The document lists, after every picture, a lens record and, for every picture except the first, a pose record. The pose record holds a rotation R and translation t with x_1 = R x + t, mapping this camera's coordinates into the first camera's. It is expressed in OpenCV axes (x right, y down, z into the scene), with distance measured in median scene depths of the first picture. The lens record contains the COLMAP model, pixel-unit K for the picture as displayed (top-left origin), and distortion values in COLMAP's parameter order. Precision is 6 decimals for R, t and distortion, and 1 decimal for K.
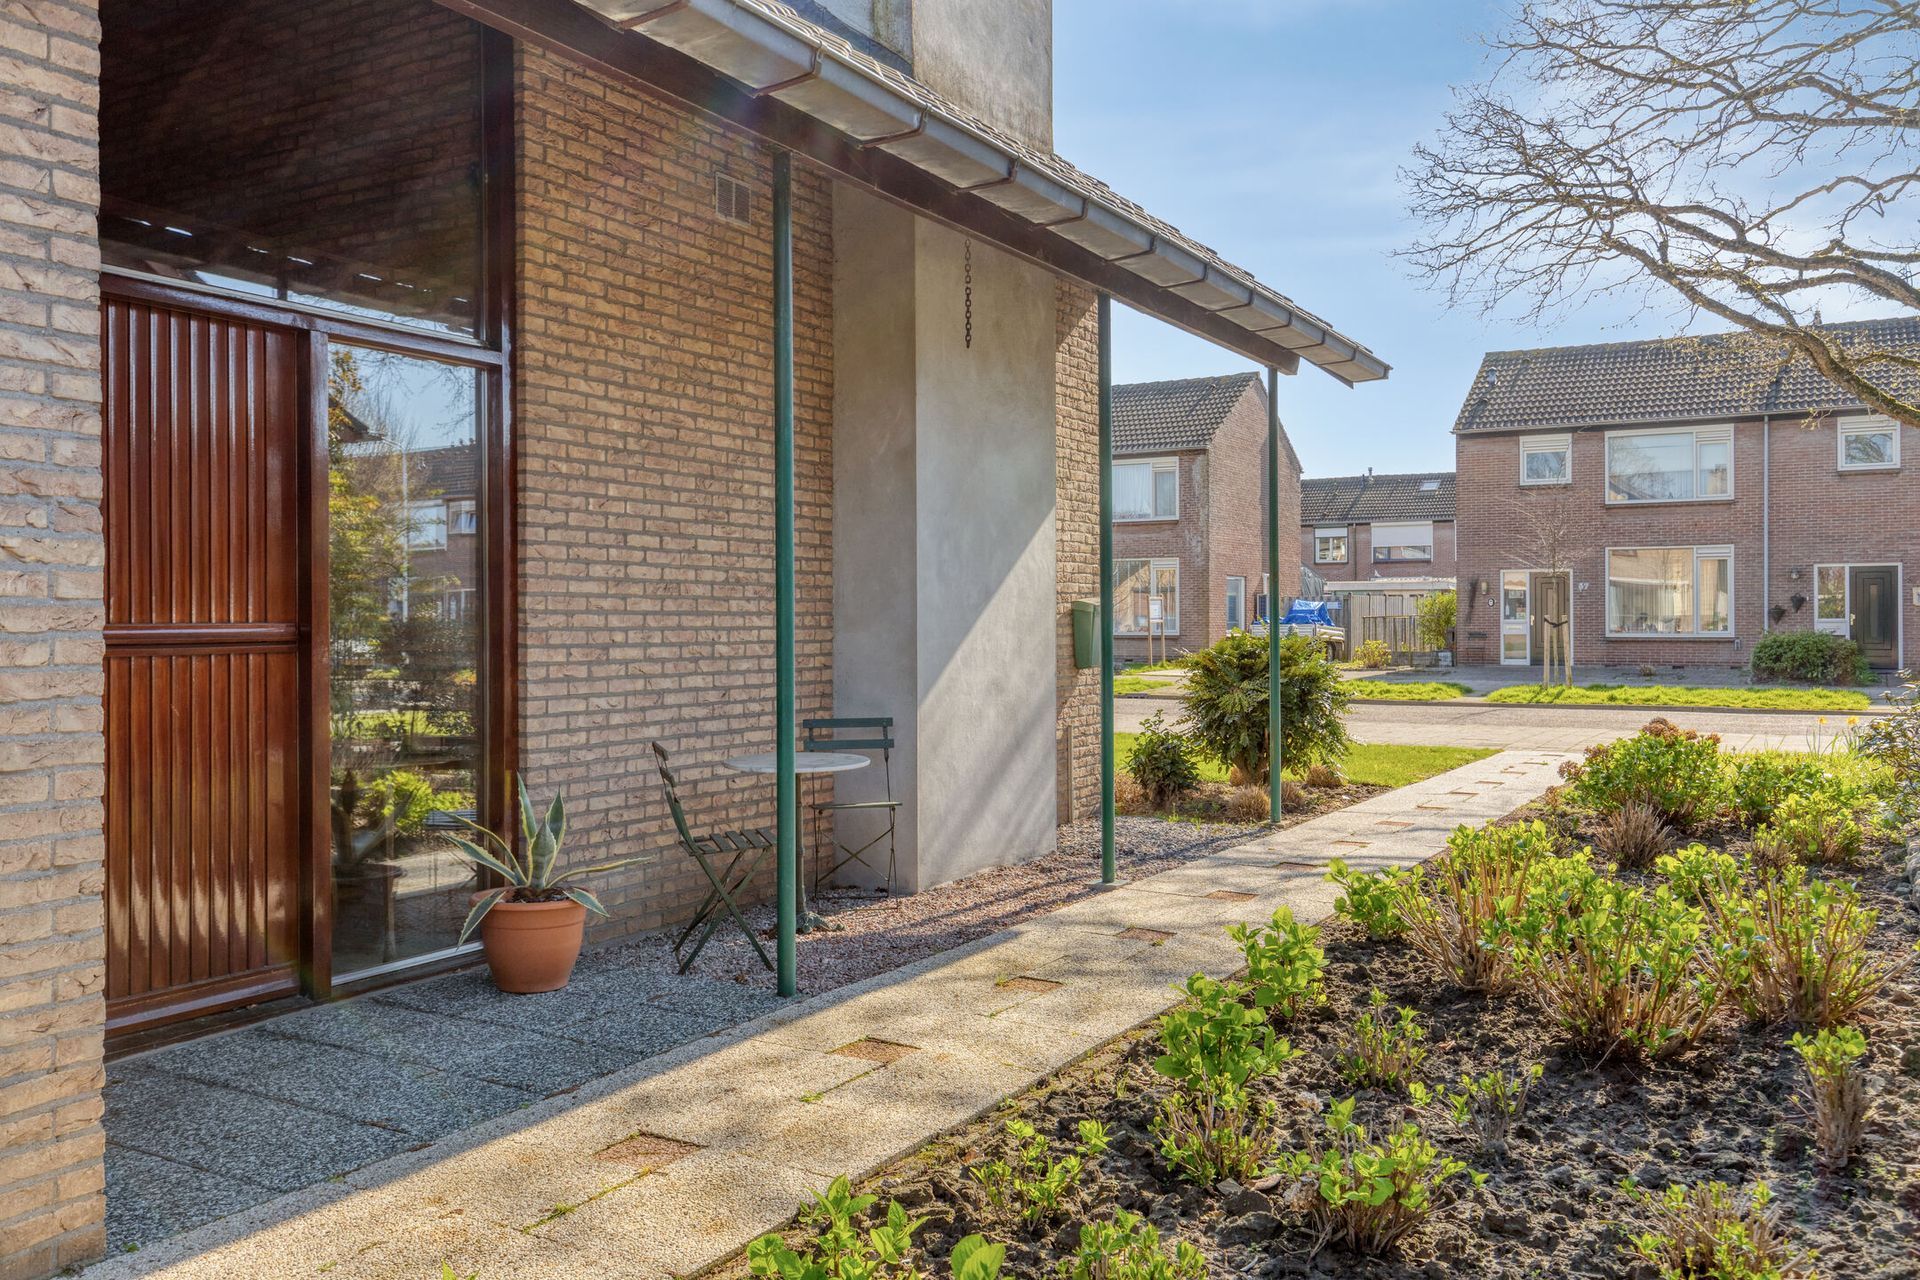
lens RADIAL K [[1587.6, 0, 960.2], [0, 1587.6, 635.7], [0, 0, 1]] dist [-0.004310, -0.000558]
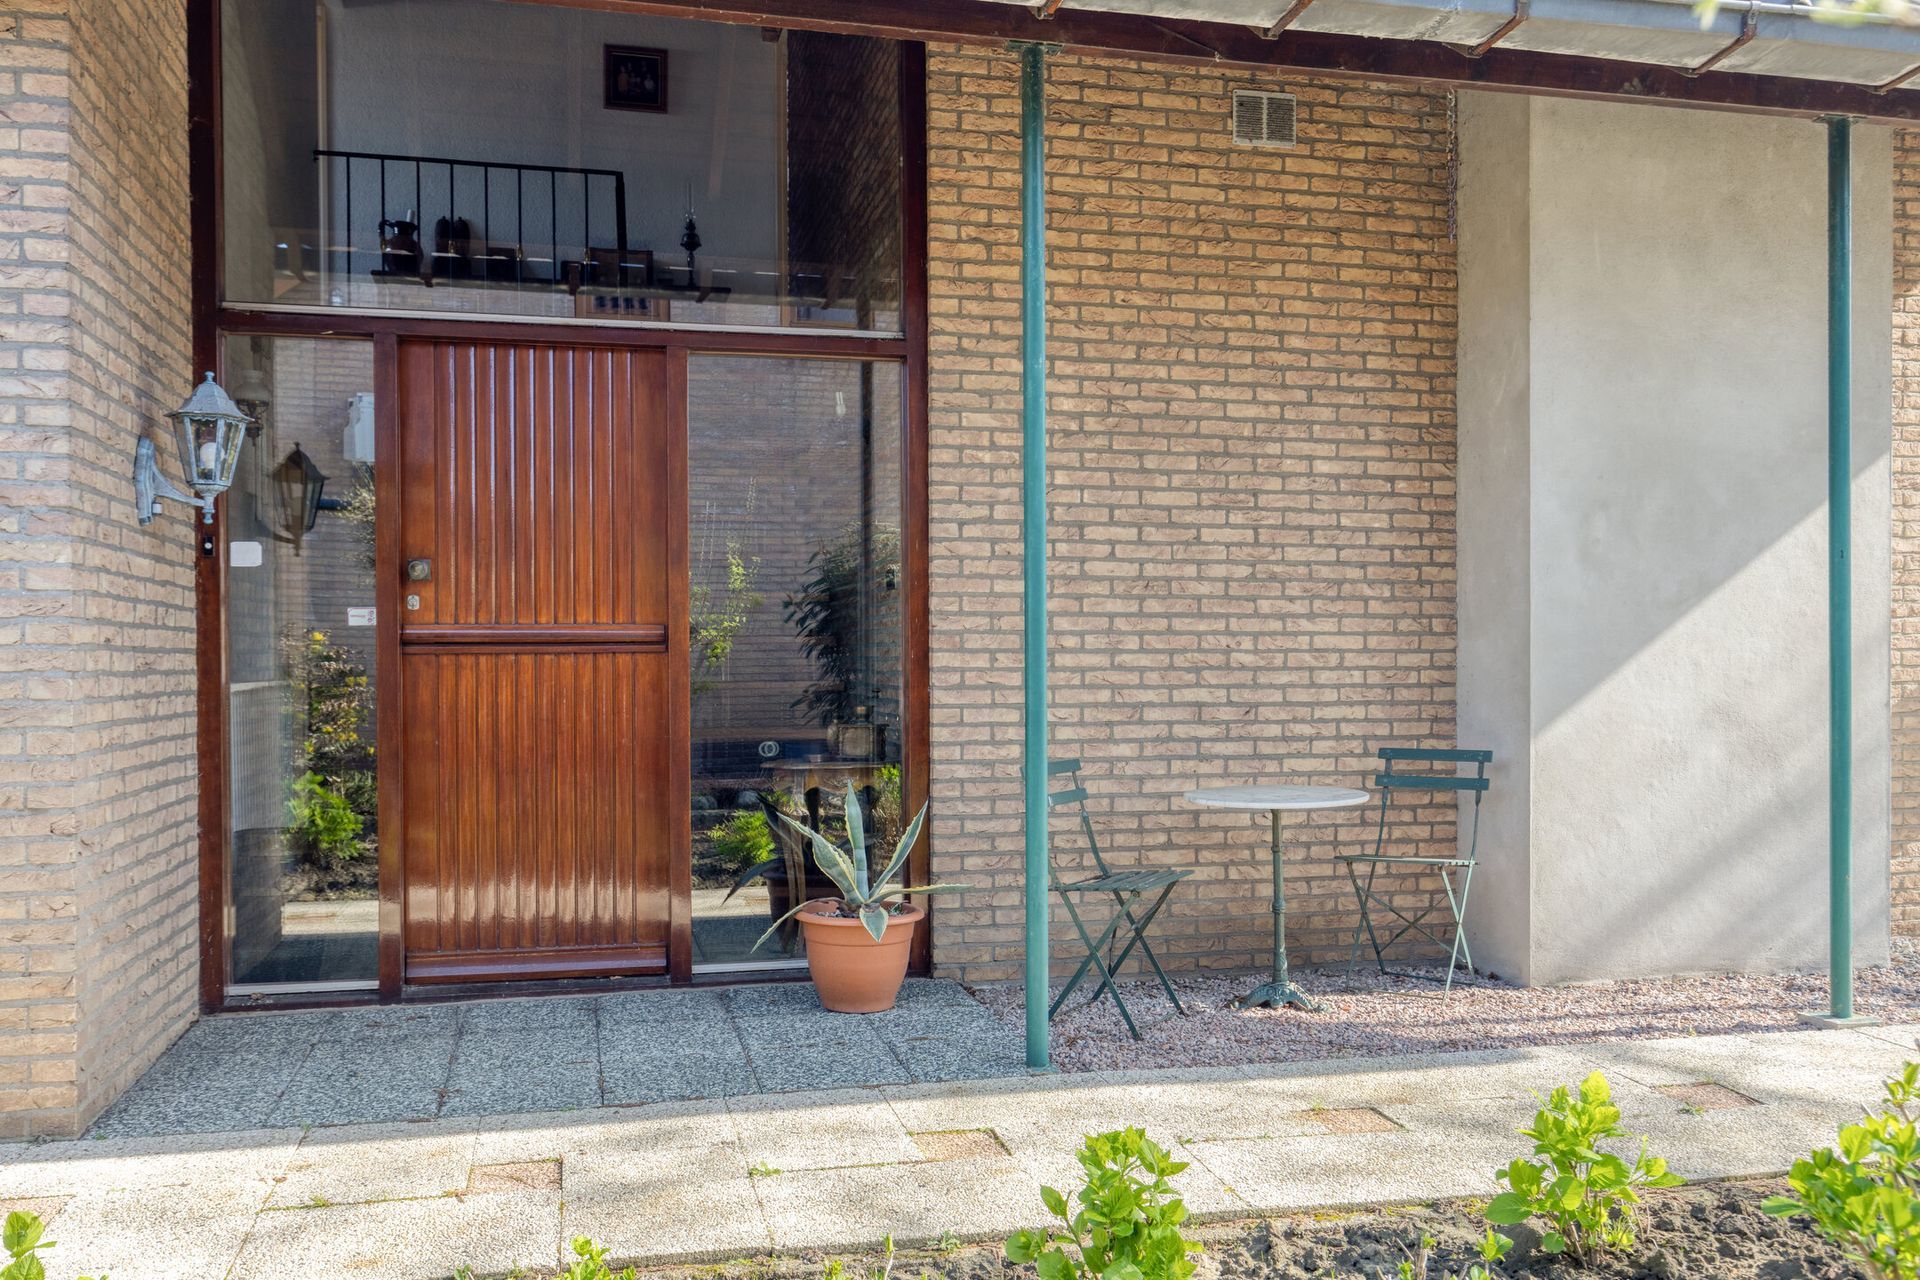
lens RADIAL K [[1587.6, 0, 932.6], [0, 1587.6, 687.1], [0, 0, 1]] dist [-0.004310, -0.000558]
pose [[0.671639, 0.012961, -0.740765, 0.391376], [-0.005959, 0.999909, 0.012092, 0.015847], [0.740854, -0.003708, 0.671655, 0.337573]]
